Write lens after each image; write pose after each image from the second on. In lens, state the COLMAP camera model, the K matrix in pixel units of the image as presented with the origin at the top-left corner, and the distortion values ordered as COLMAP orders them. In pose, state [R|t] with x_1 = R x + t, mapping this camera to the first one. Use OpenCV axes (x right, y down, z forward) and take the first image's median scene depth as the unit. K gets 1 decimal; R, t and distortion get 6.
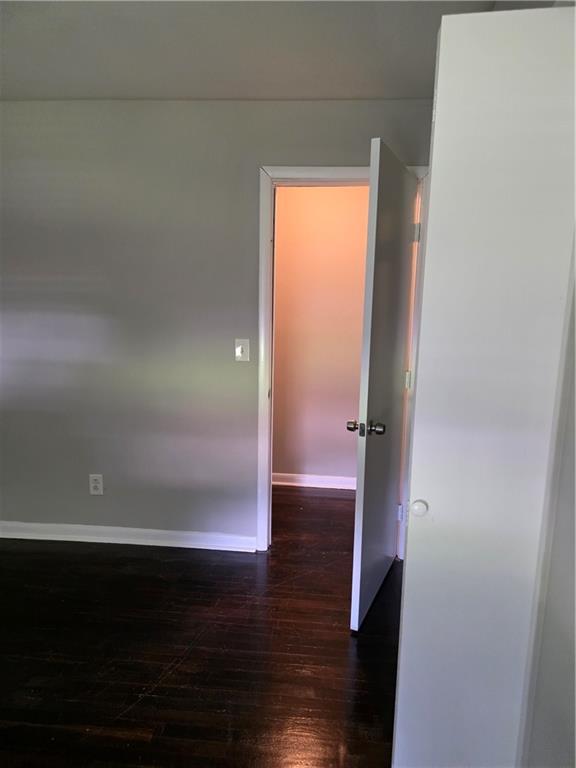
lens RADIAL K [[519.4, 0, 287.8], [0, 519.4, 384.1], [0, 0, 1]] dist [0.045898, -0.050500]
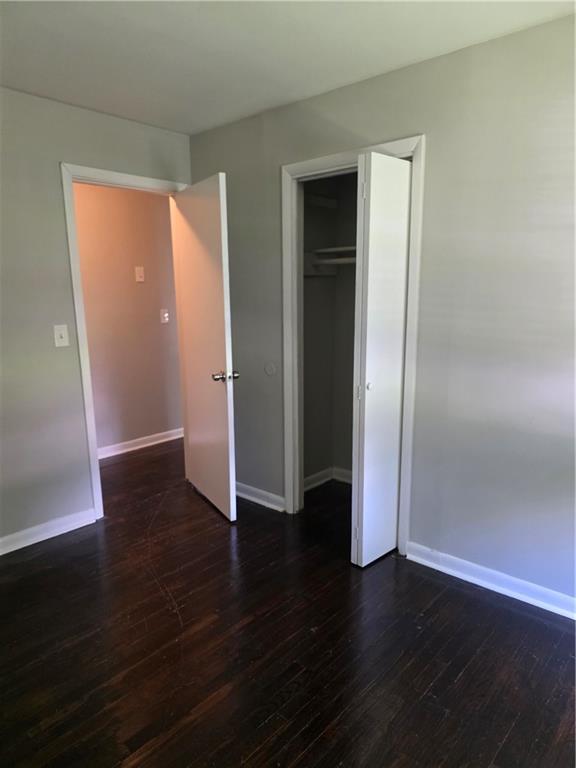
lens RADIAL K [[519.4, 0, 287.3], [0, 519.4, 385.2], [0, 0, 1]] dist [0.045898, -0.050500]
pose [[0.591648, -0.172935, 0.787430, -0.656218], [0.148625, 0.983378, 0.104297, -0.010988], [-0.792378, 0.055325, 0.607517, 0.009812]]
